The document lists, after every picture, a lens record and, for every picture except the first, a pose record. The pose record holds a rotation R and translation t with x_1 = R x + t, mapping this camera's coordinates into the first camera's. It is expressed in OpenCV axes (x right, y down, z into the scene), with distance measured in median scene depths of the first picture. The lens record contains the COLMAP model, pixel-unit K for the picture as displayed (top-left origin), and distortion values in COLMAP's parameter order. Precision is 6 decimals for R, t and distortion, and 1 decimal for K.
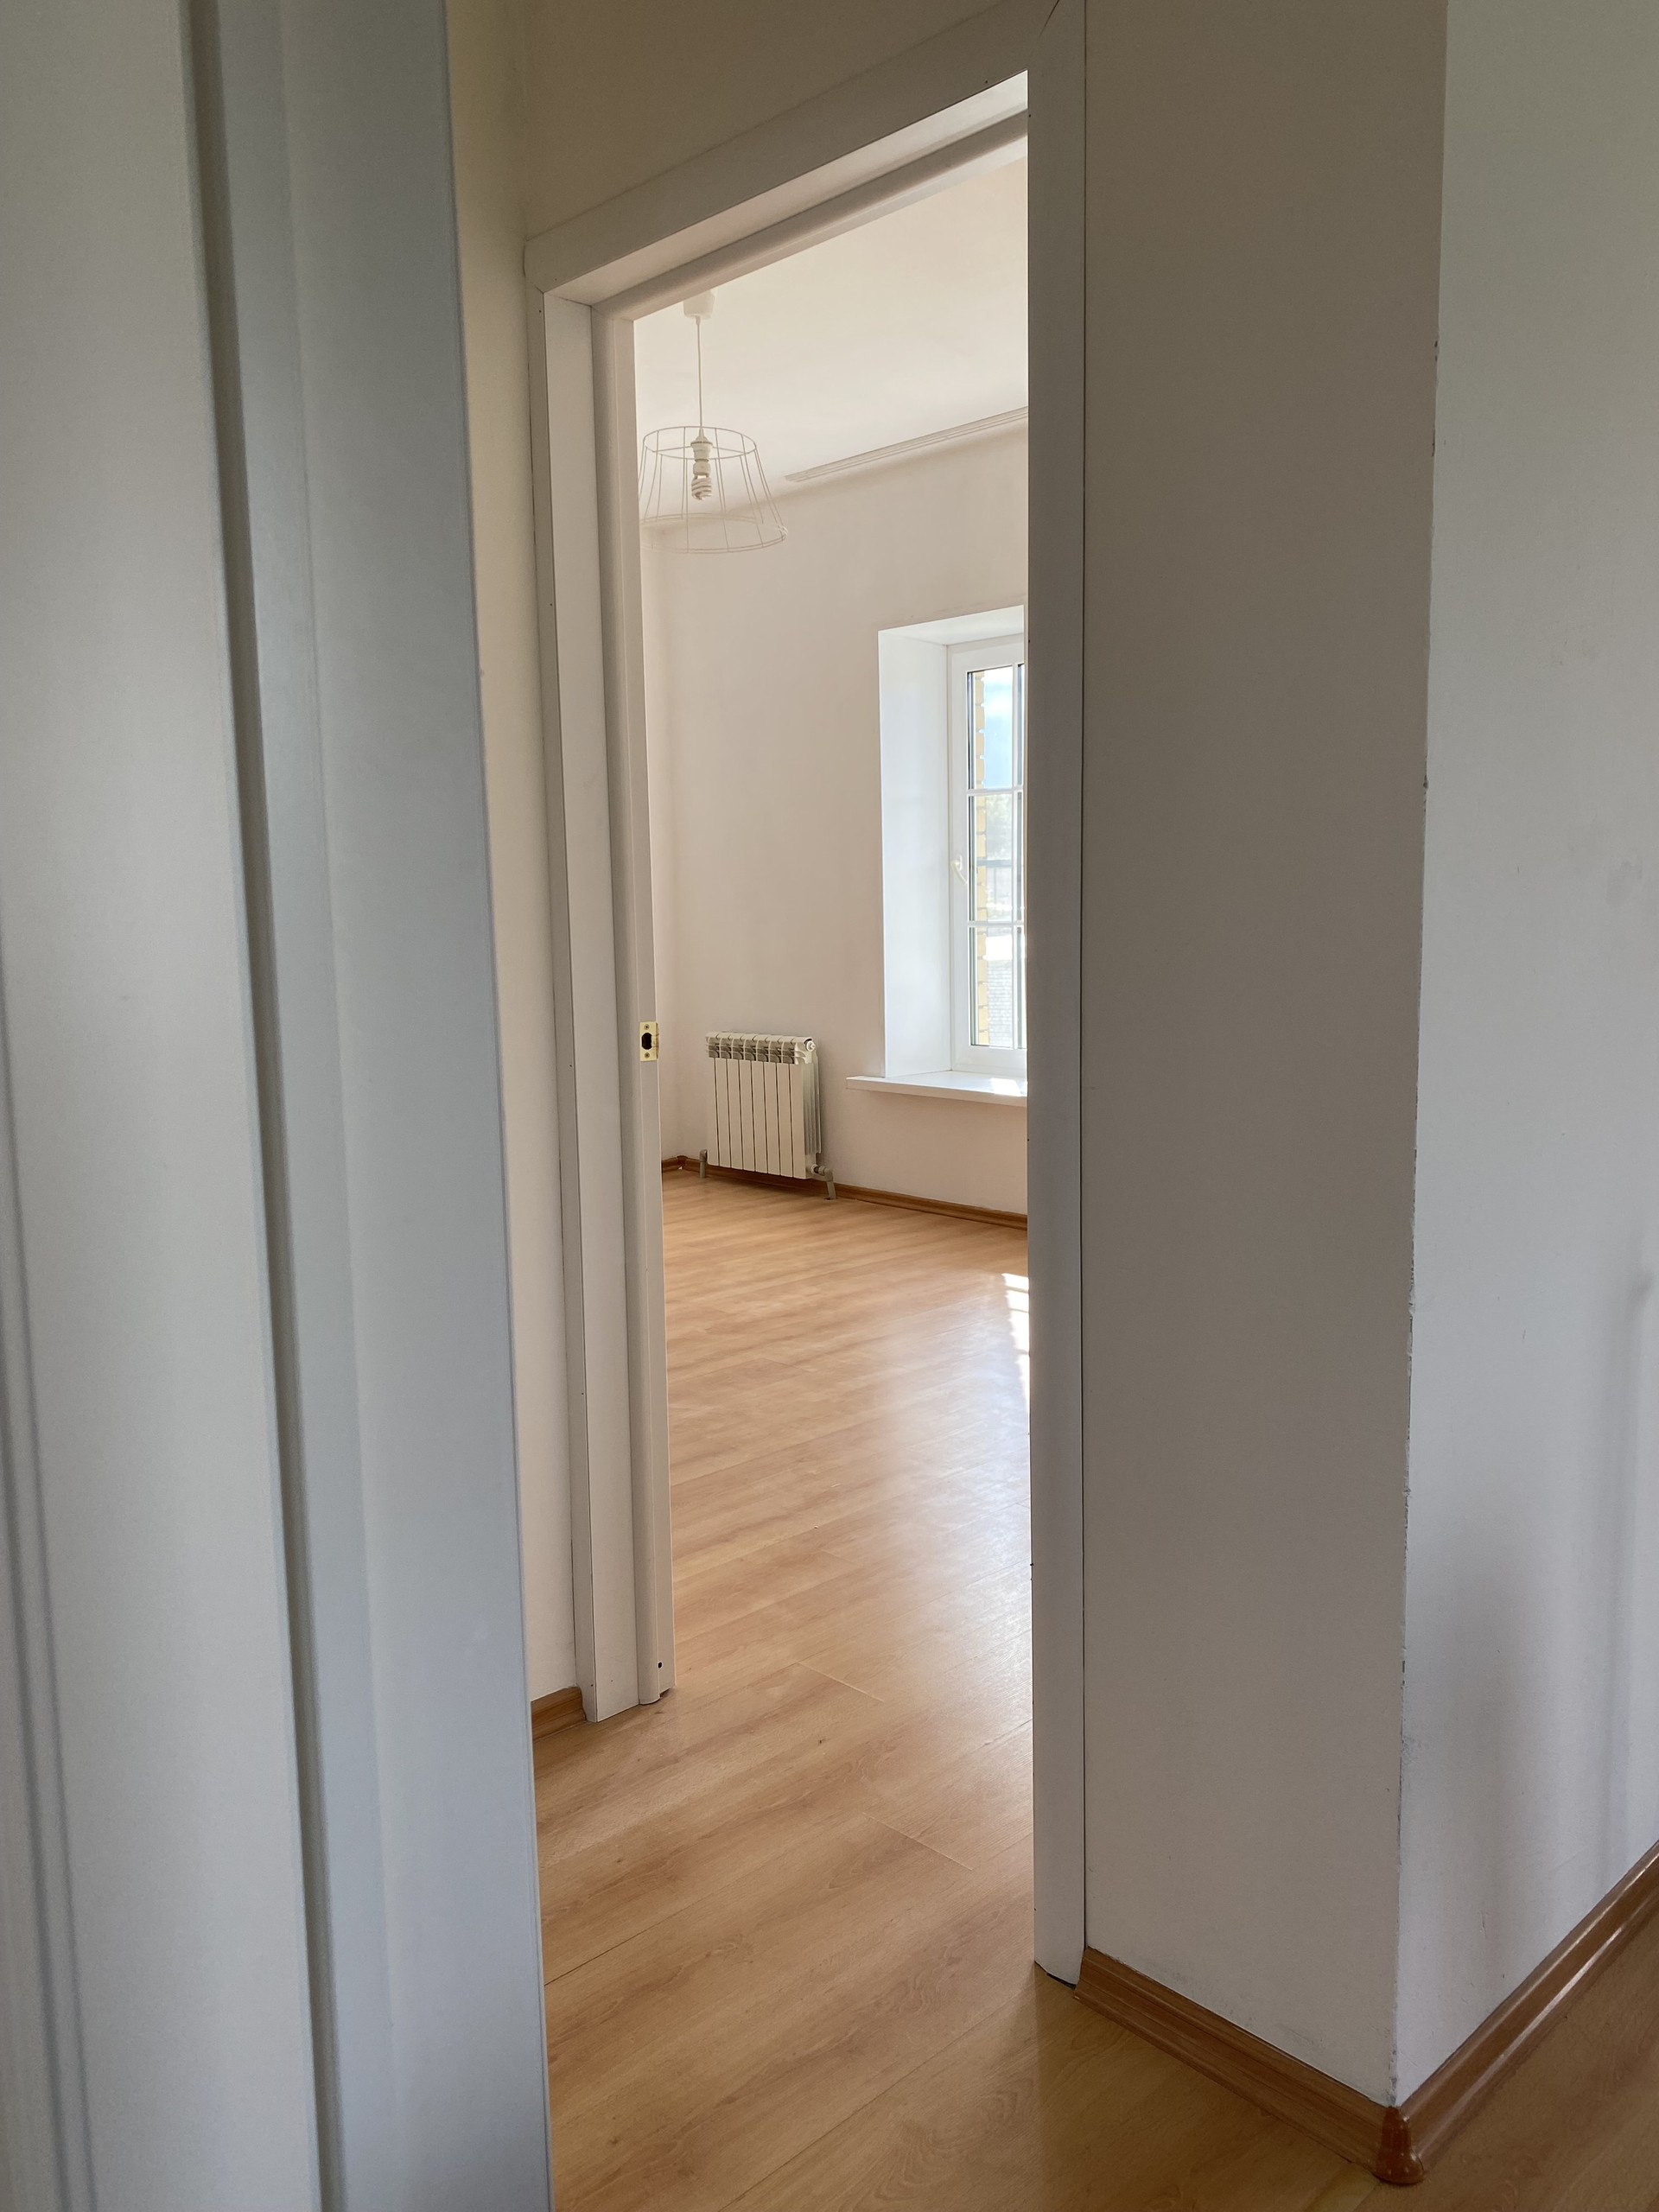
lens RADIAL K [[1696.1, 0, 825.3], [0, 1696.1, 1119.5], [0, 0, 1]] dist [0.047026, -0.024484]
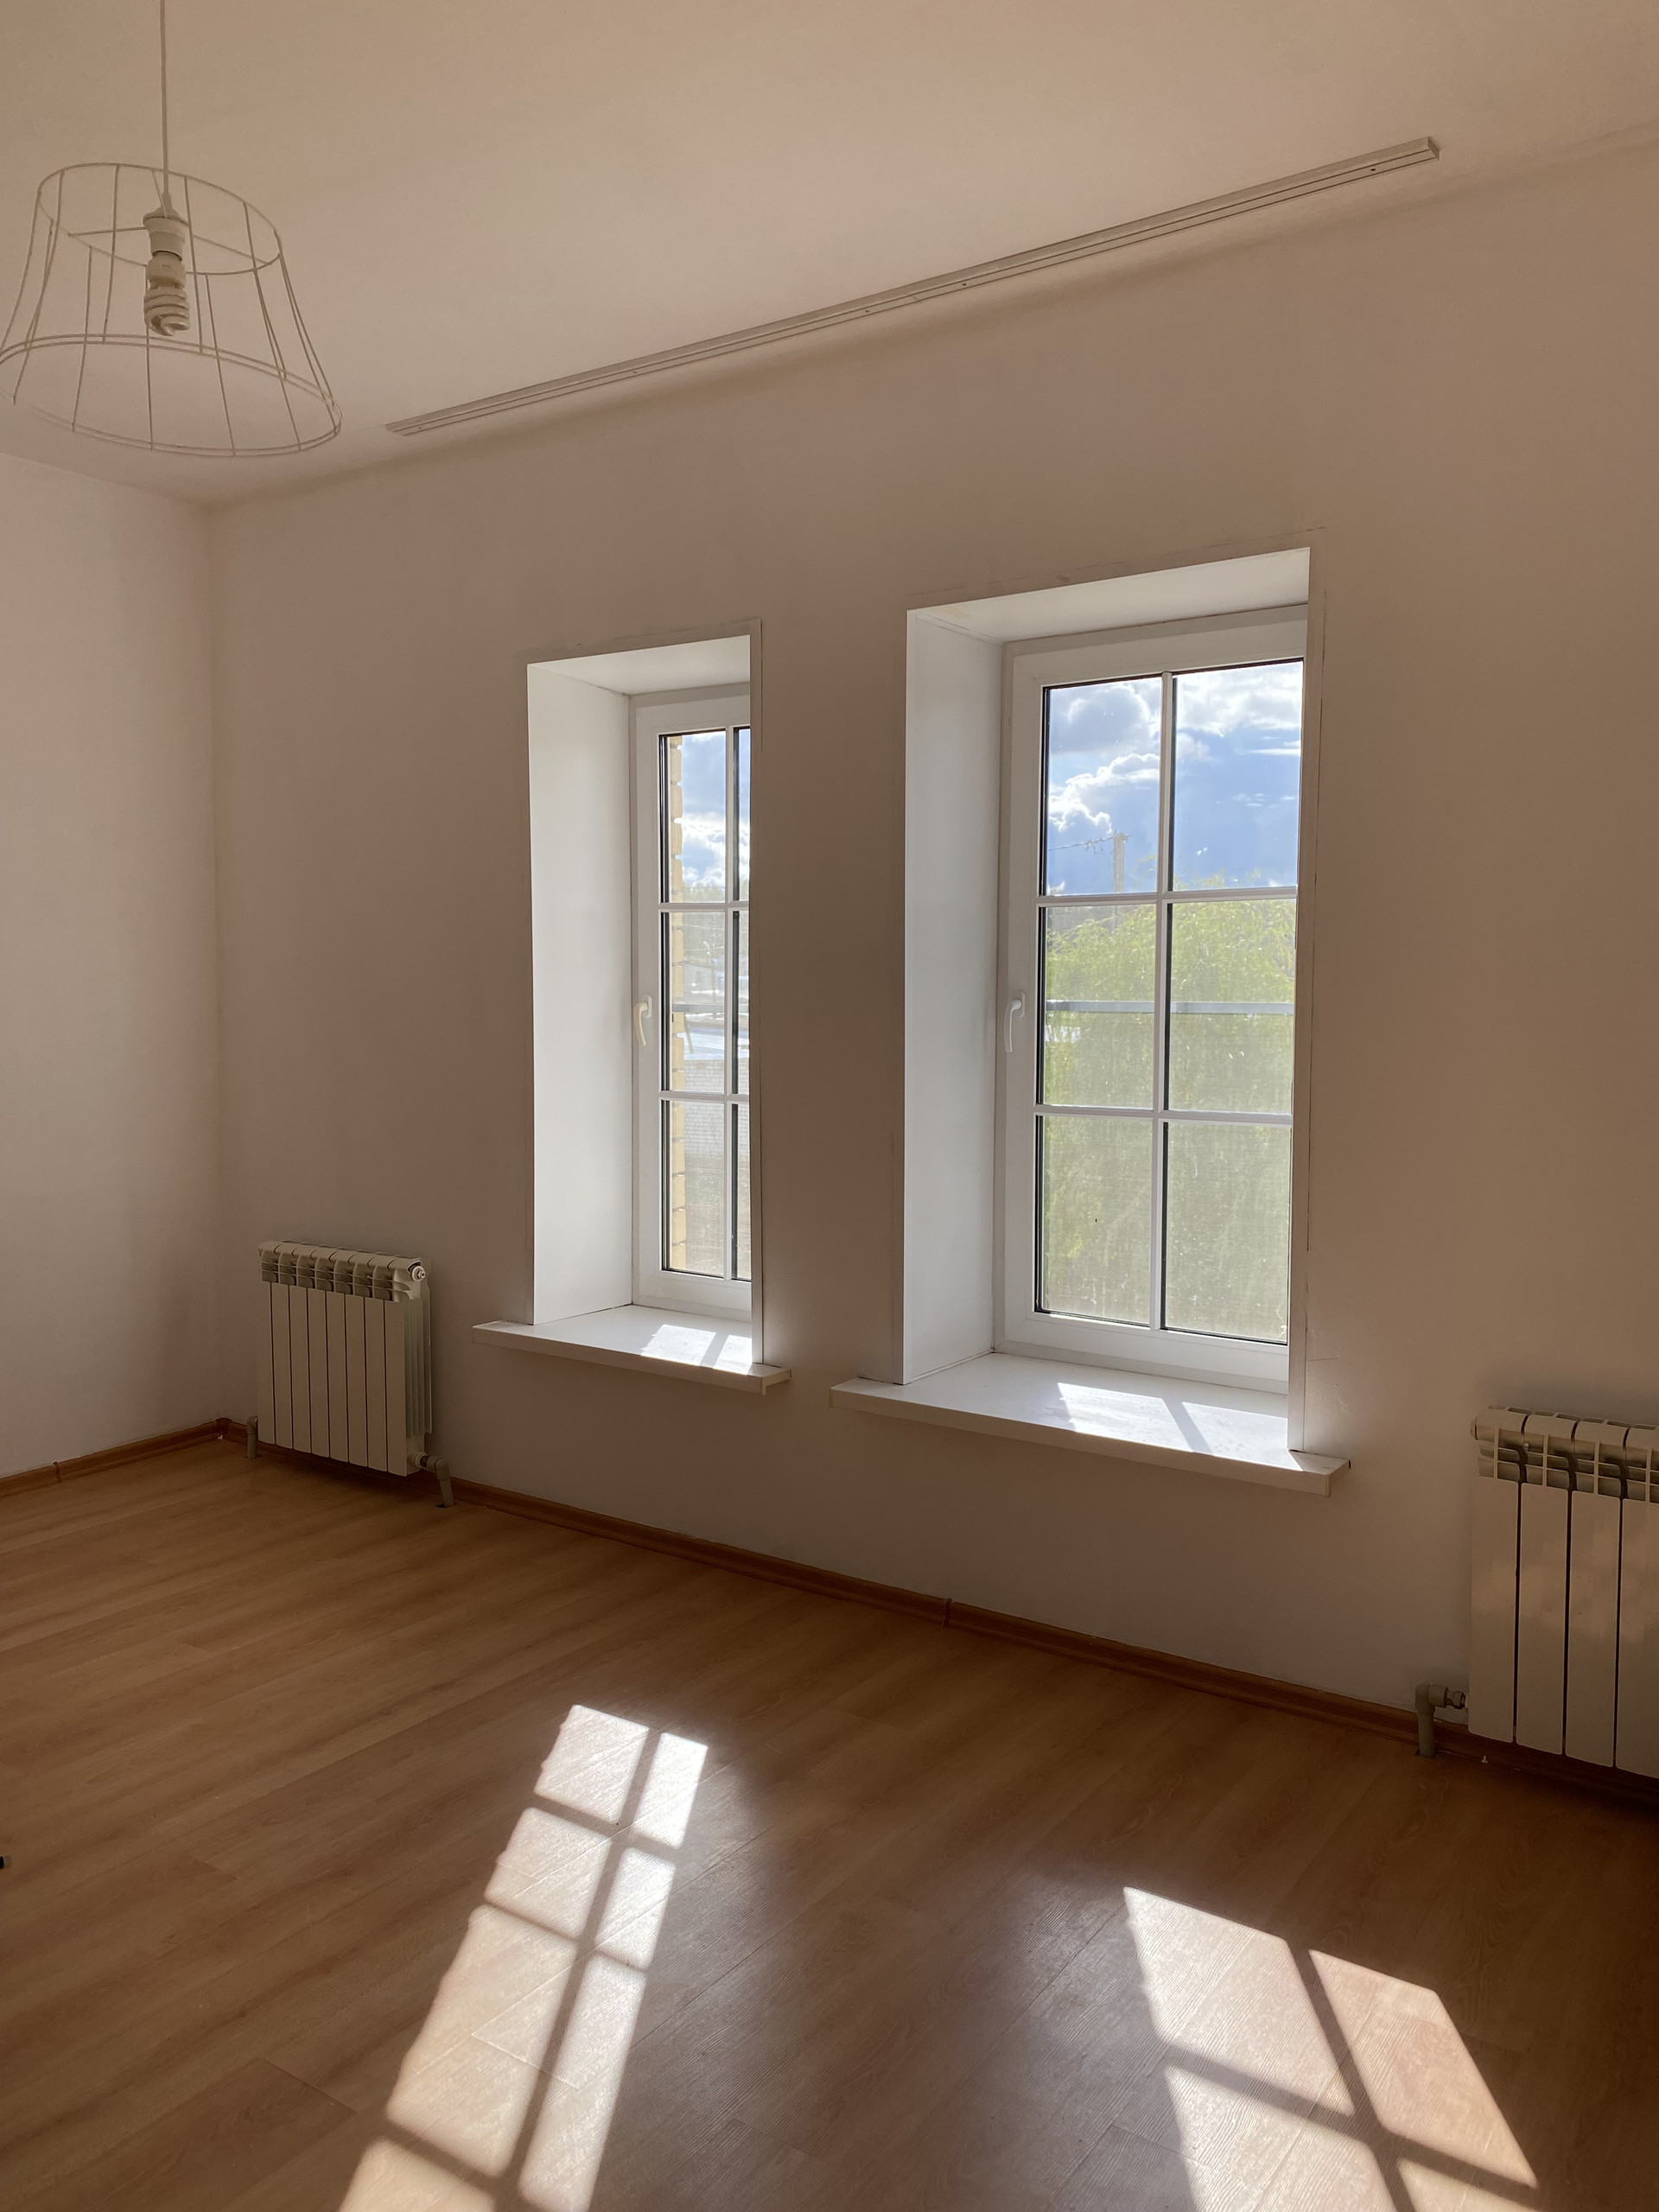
lens RADIAL K [[1696.1, 0, 844.5], [0, 1696.1, 1105.2], [0, 0, 1]] dist [0.047026, -0.024484]
pose [[0.977290, 0.013643, 0.211468, 0.012456], [-0.000978, 0.998205, -0.059881, -0.068932], [-0.211905, 0.058314, 0.975549, 0.310456]]
